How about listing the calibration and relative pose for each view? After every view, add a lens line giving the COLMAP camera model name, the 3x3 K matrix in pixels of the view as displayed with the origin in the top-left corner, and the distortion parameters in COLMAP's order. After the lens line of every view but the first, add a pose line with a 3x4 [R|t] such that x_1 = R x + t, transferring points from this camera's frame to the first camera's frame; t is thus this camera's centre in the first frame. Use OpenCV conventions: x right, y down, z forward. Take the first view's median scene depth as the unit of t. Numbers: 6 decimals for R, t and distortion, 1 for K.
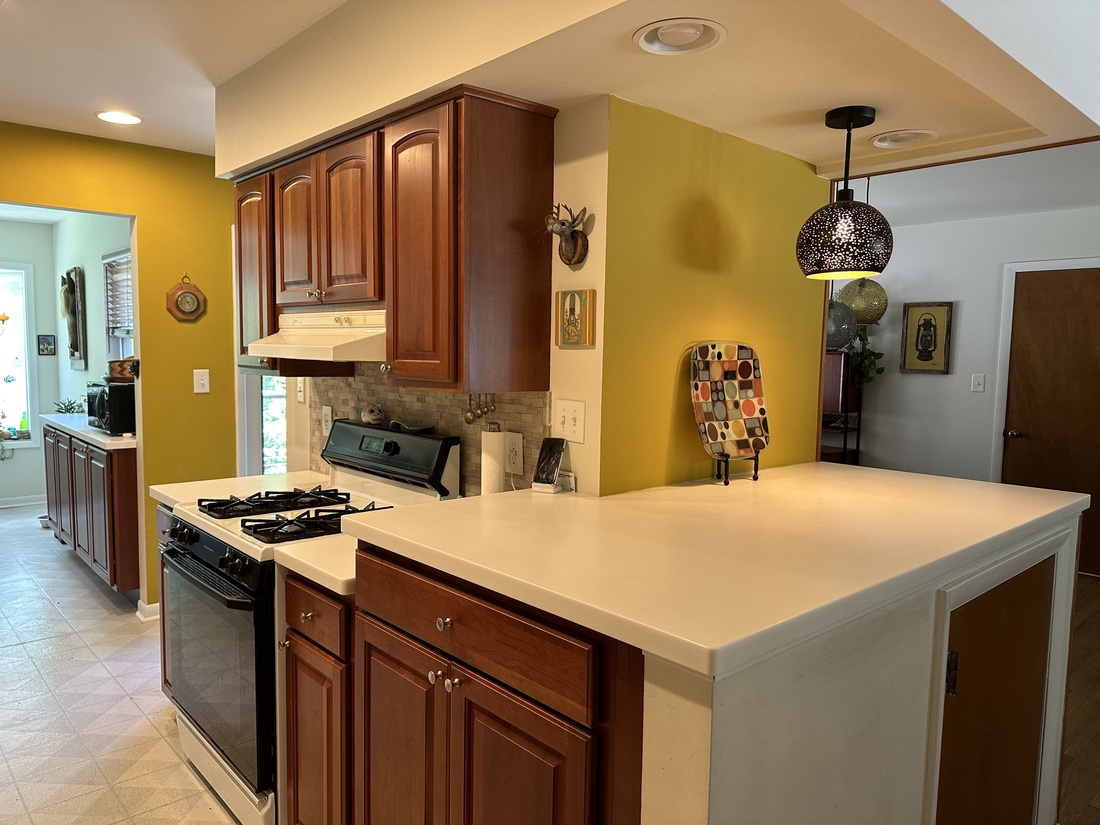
lens RADIAL K [[771.3, 0, 548.9], [0, 771.3, 418.6], [0, 0, 1]] dist [0.039217, -0.047677]
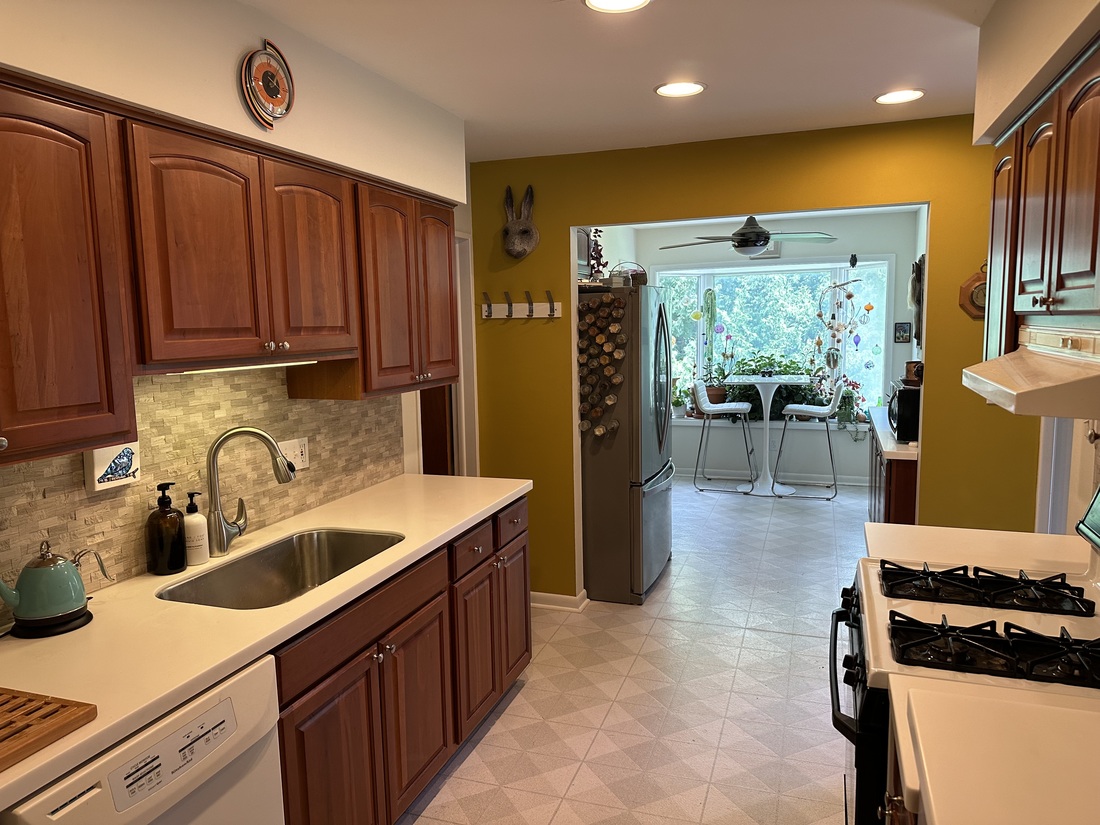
lens RADIAL K [[771.3, 0, 548.9], [0, 771.3, 418.6], [0, 0, 1]] dist [0.039217, -0.047677]
pose [[0.468805, 0.085524, -0.879152, 0.095588], [-0.047559, 0.996302, 0.071559, -0.091737], [0.882020, 0.008265, 0.471139, 0.330178]]
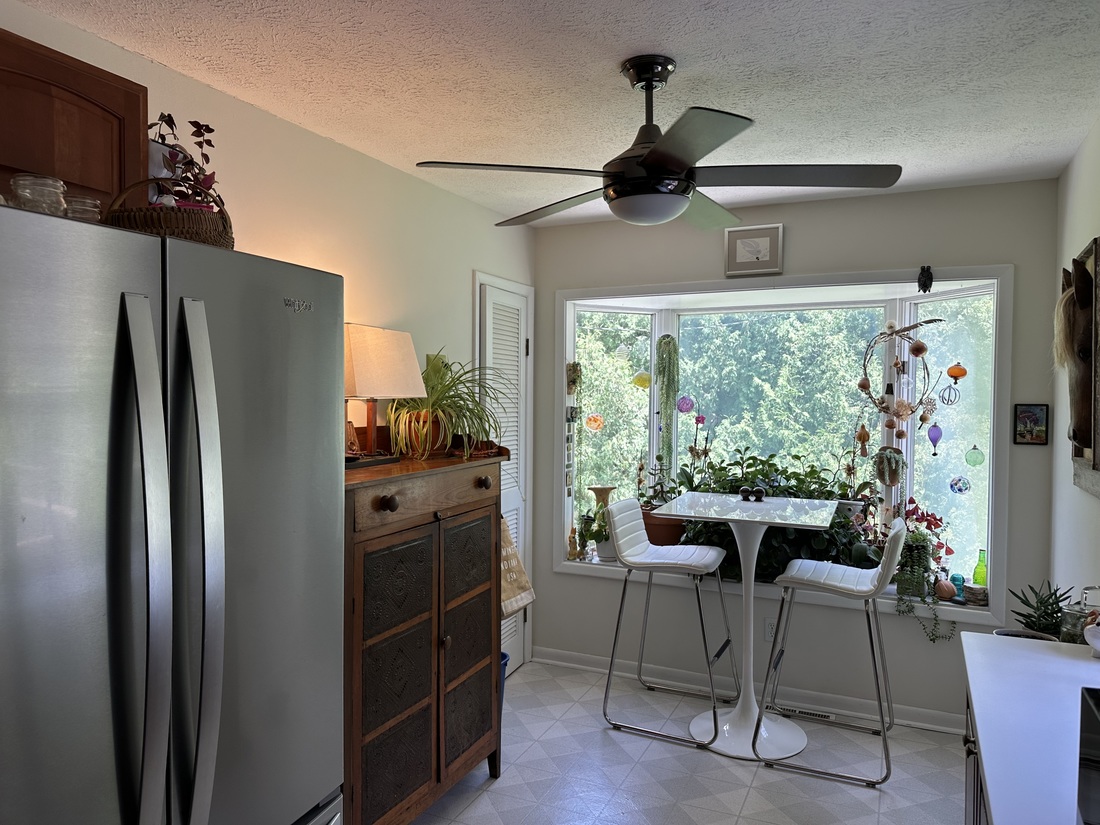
lens RADIAL K [[757.8, 0, 550.0], [0, 757.8, 412.5], [0, 0, 1]] dist [0.003051, -0.041556]
pose [[0.373028, 0.012363, -0.927738, -0.880364], [-0.081931, 0.996444, -0.019665, -0.186470], [0.924195, 0.083346, 0.372714, 1.496900]]
